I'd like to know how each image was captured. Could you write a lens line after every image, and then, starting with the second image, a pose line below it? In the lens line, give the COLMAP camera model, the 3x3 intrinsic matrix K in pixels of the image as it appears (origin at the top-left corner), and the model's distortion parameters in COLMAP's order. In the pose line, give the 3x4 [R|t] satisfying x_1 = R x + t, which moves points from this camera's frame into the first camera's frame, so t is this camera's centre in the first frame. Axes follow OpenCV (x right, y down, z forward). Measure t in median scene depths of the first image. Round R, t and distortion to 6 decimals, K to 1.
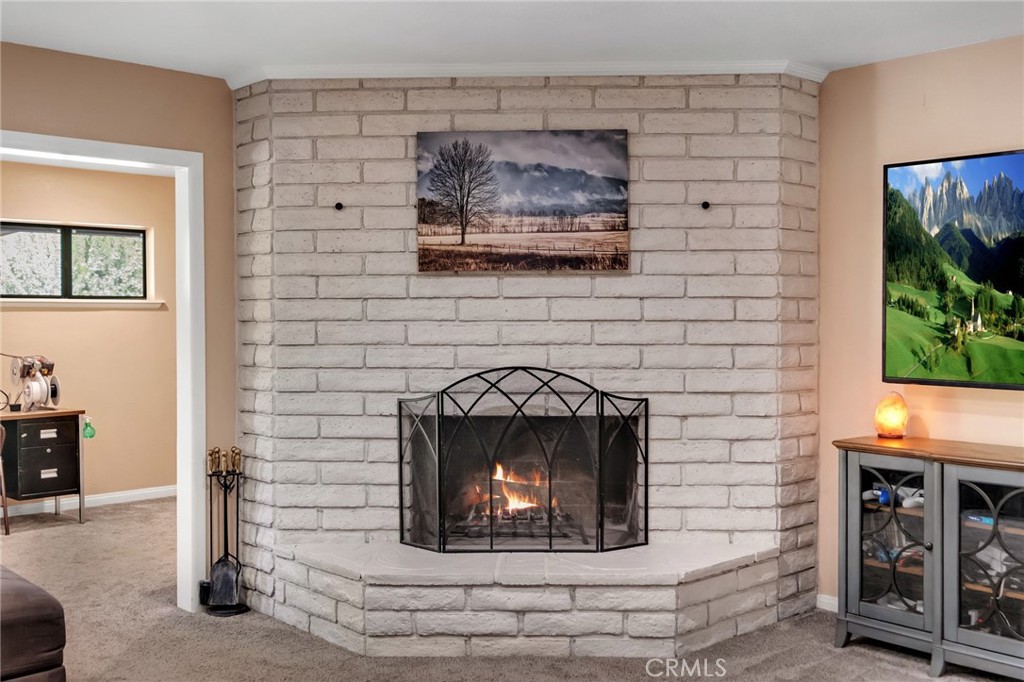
lens RADIAL K [[1013.2, 0, 512.0], [0, 1013.2, 341.0], [0, 0, 1]] dist [-0.005763, 0.005032]
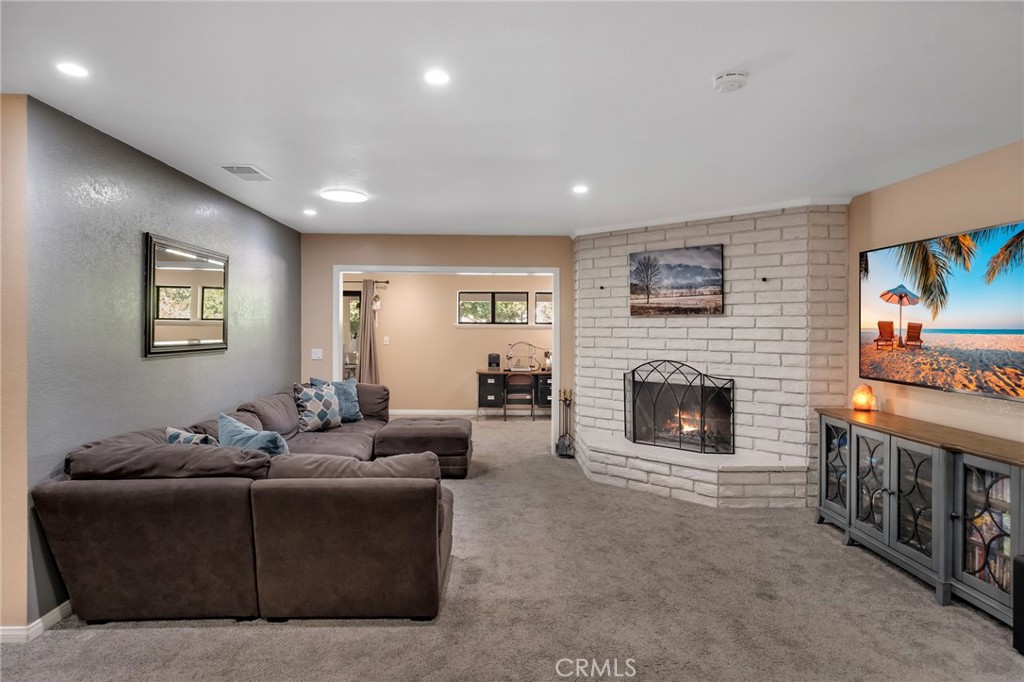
lens RADIAL K [[575.4, 0, 512.1], [0, 575.4, 328.7], [0, 0, 1]] dist [0.001903, 0.000746]
pose [[0.756241, 0.005513, -0.654270, 0.539820], [-0.017775, 0.999769, -0.012121, -0.019985], [0.654051, 0.020796, 0.756164, -0.126051]]
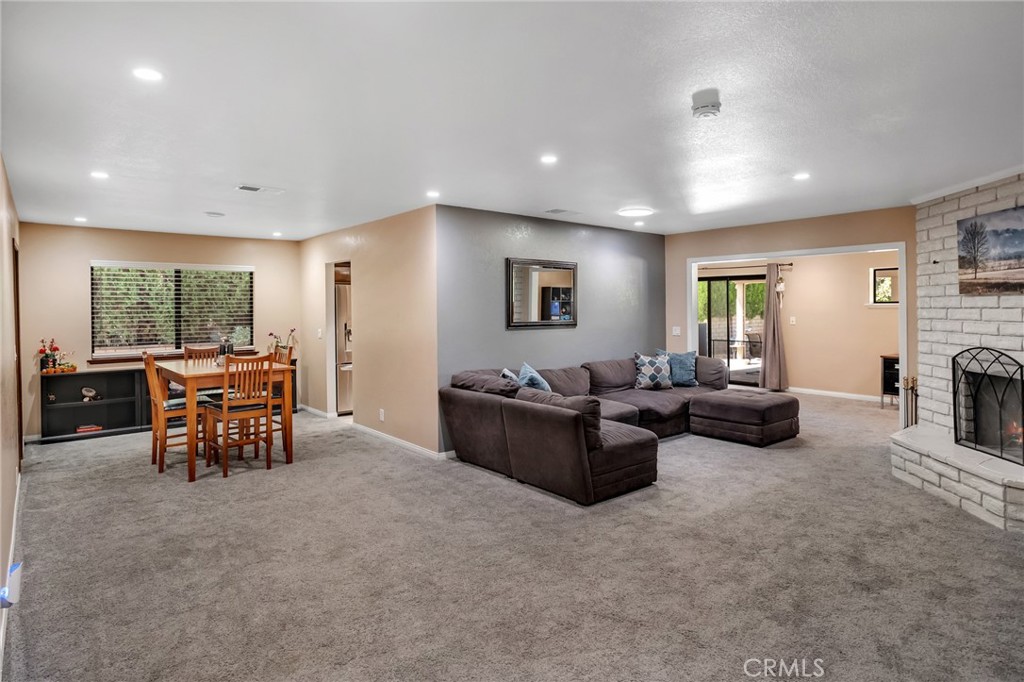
lens RADIAL K [[561.3, 0, 517.1], [0, 561.3, 311.4], [0, 0, 1]] dist [0.001859, 0.000267]
pose [[-0.042832, 0.008027, -0.999050, 0.990407], [-0.012245, 0.999888, 0.008558, -0.035107], [0.999007, 0.012600, -0.042729, 0.223313]]
